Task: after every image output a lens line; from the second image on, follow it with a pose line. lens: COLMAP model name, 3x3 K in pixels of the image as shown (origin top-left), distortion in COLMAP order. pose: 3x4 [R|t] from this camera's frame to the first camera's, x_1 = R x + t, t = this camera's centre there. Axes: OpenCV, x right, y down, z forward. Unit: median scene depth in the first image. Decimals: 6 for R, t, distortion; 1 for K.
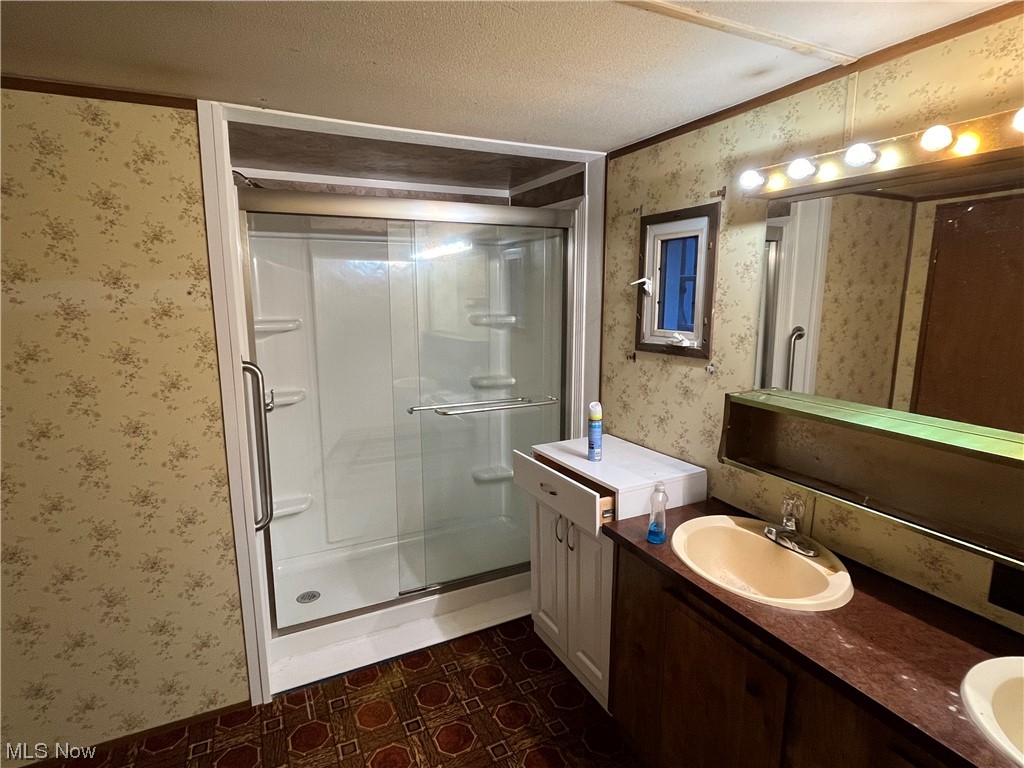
lens RADIAL K [[534.9, 0, 509.2], [0, 534.9, 383.0], [0, 0, 1]] dist [-0.007032, -0.000242]
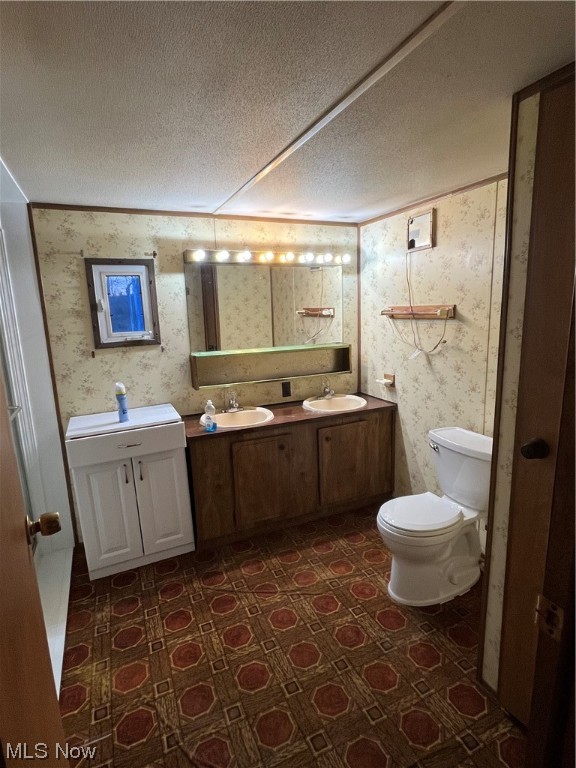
lens RADIAL K [[401.2, 0, 288.6], [0, 401.2, 383.5], [0, 0, 1]] dist [-0.007032, -0.000242]
pose [[0.023250, -0.186525, 0.982175, -0.915531], [0.199851, 0.963477, 0.178243, -0.065804], [-0.979550, 0.192145, 0.059678, 0.470401]]
